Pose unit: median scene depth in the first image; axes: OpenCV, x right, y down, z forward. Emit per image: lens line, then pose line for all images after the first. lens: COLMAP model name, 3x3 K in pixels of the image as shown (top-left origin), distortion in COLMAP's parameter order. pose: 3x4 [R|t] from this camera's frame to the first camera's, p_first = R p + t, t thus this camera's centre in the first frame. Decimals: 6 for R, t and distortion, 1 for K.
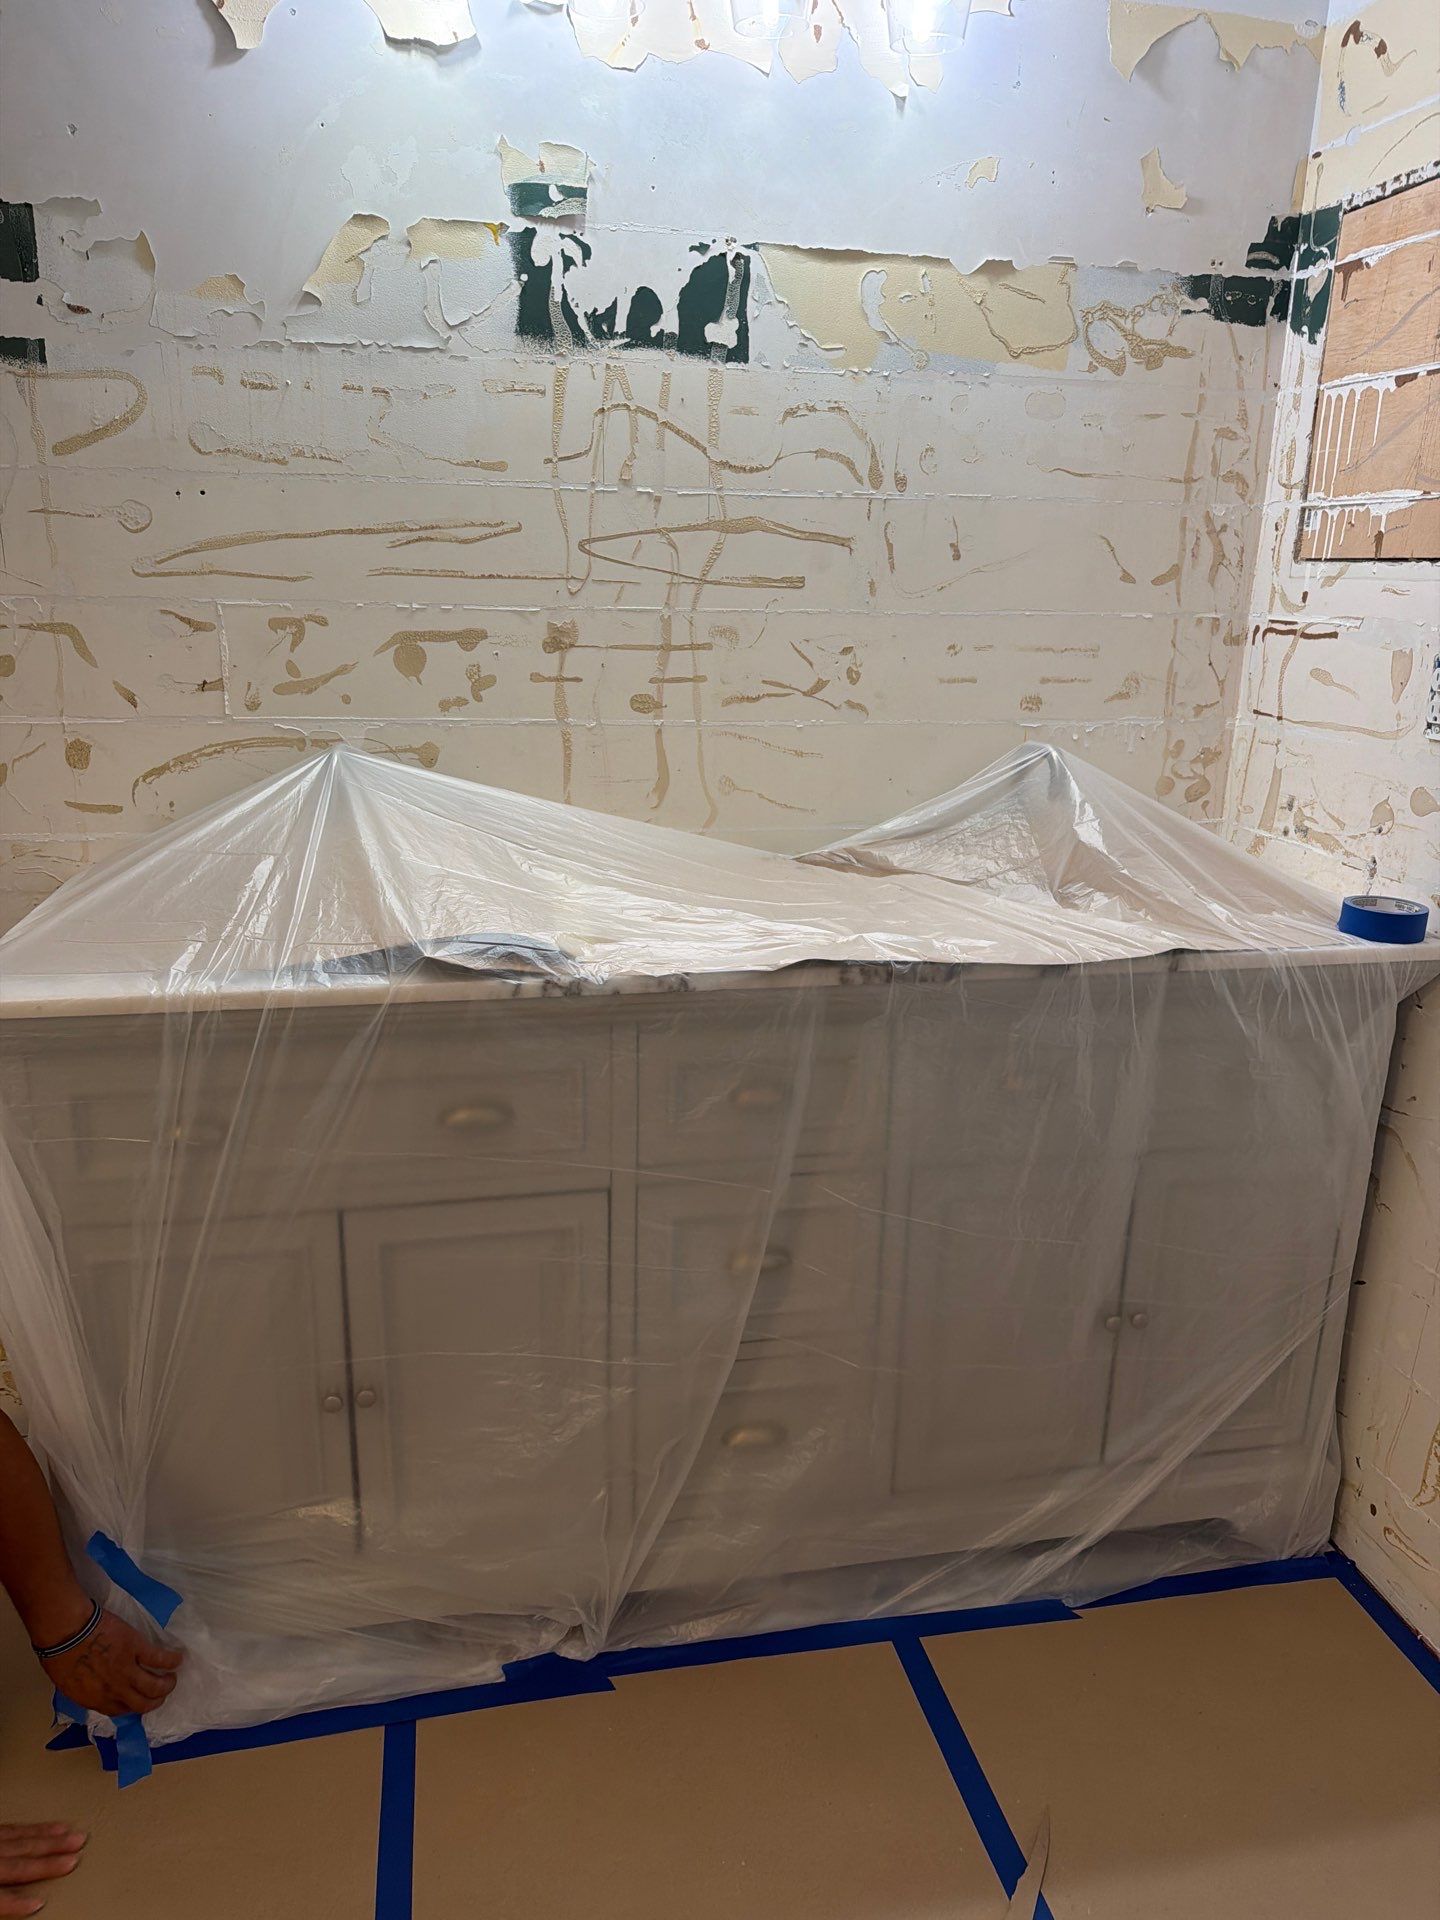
lens RADIAL K [[1374.3, 0, 720.0], [0, 1374.3, 960.0], [0, 0, 1]] dist [0.003915, -0.003565]
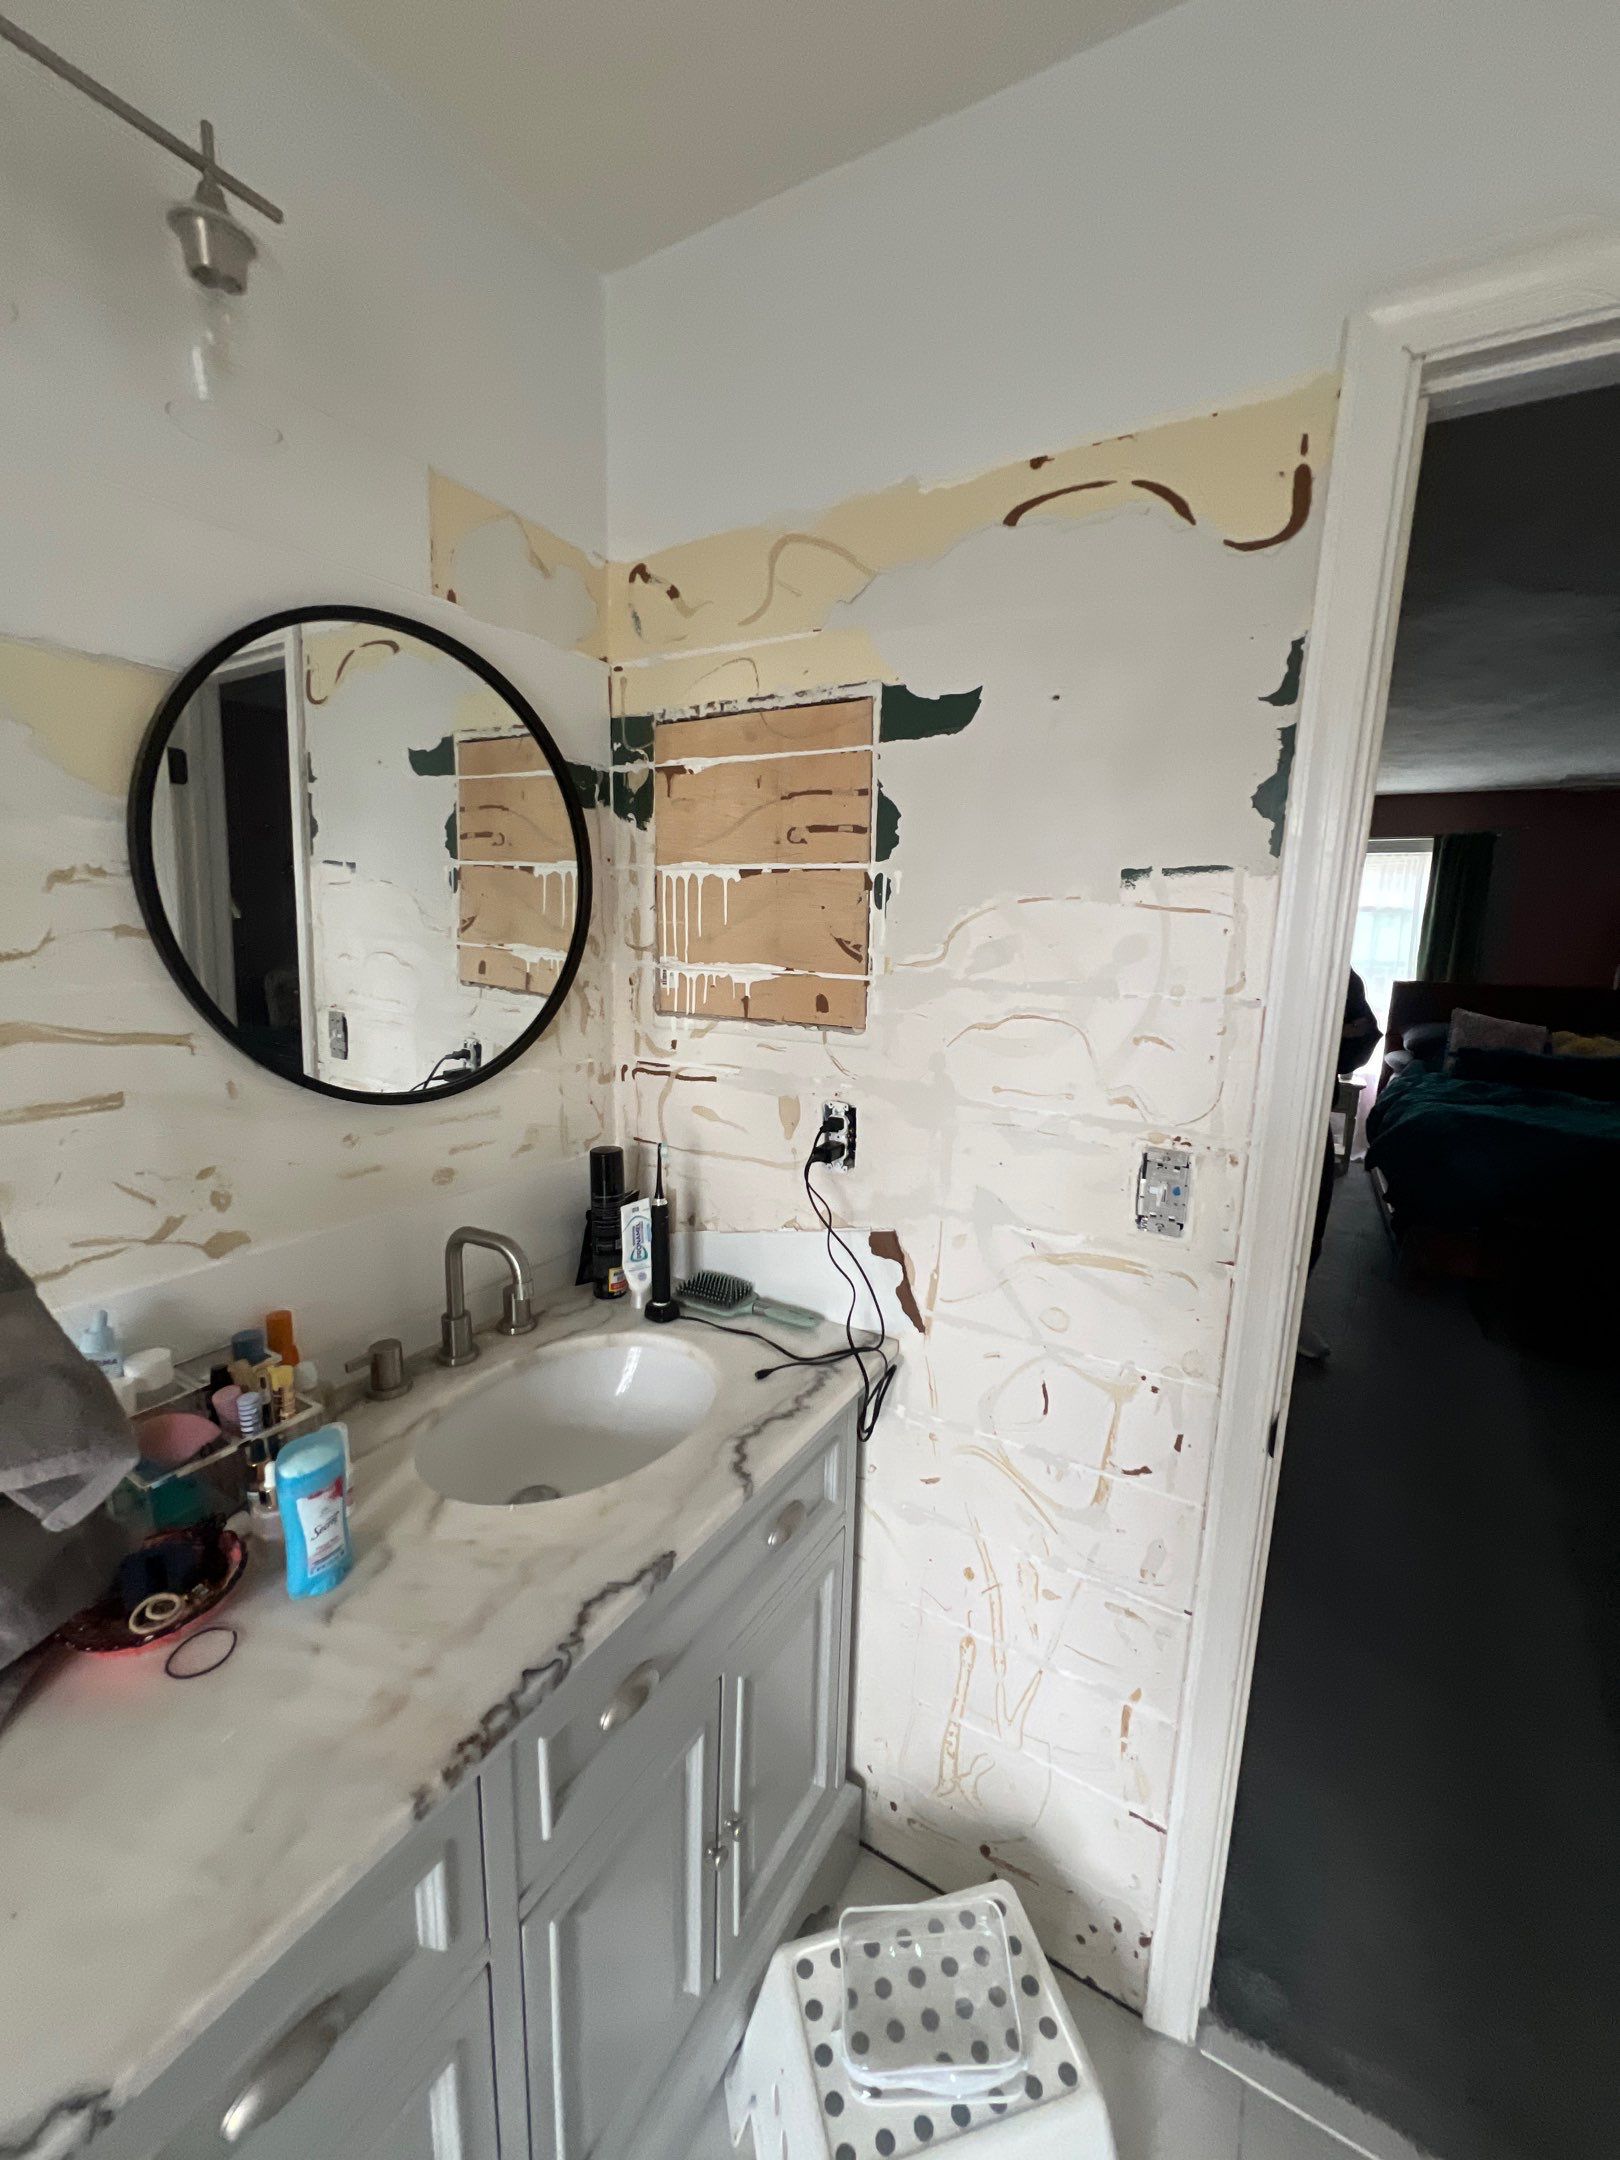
lens RADIAL K [[864.0, 0, 811.3], [0, 864.0, 1070.9], [0, 0, 1]] dist [0.000917, -0.000090]
pose [[0.675059, -0.132275, 0.725809, -0.023015], [0.197134, 0.980365, -0.004683, -0.229144], [-0.710938, 0.146243, 0.687881, 0.452846]]
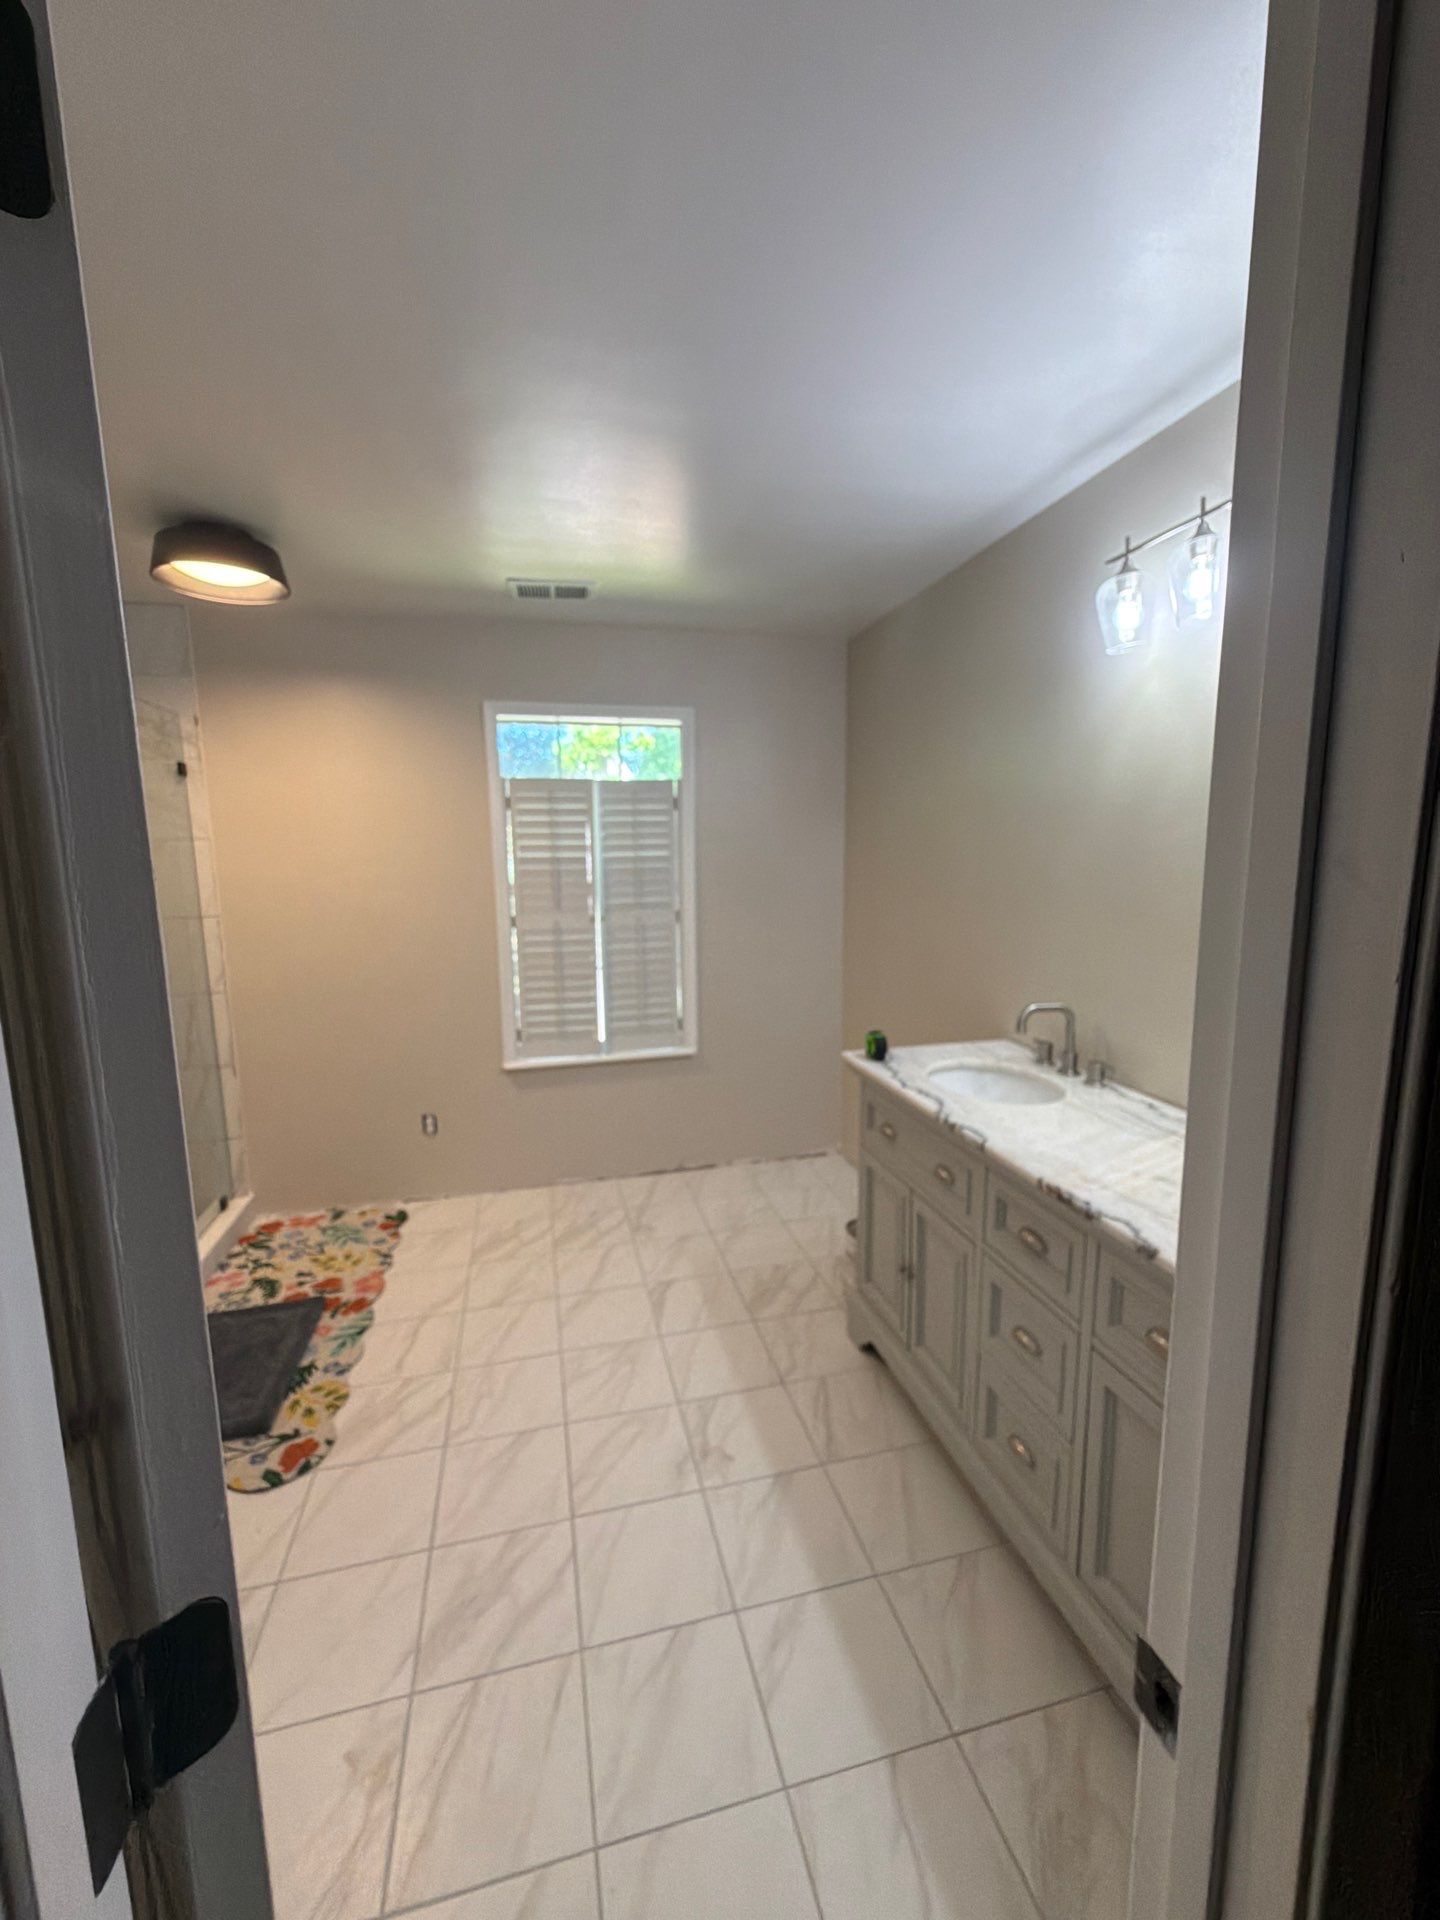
lens RADIAL K [[766.1, 0, 720.0], [0, 766.1, 960.0], [0, 0, 1]] dist [0.000021, 0.000353]
pose [[0.033242, 0.115538, -0.992747, 0.786955], [-0.262181, 0.959518, 0.102892, -0.197493], [0.964446, 0.256859, 0.062188, 0.409378]]
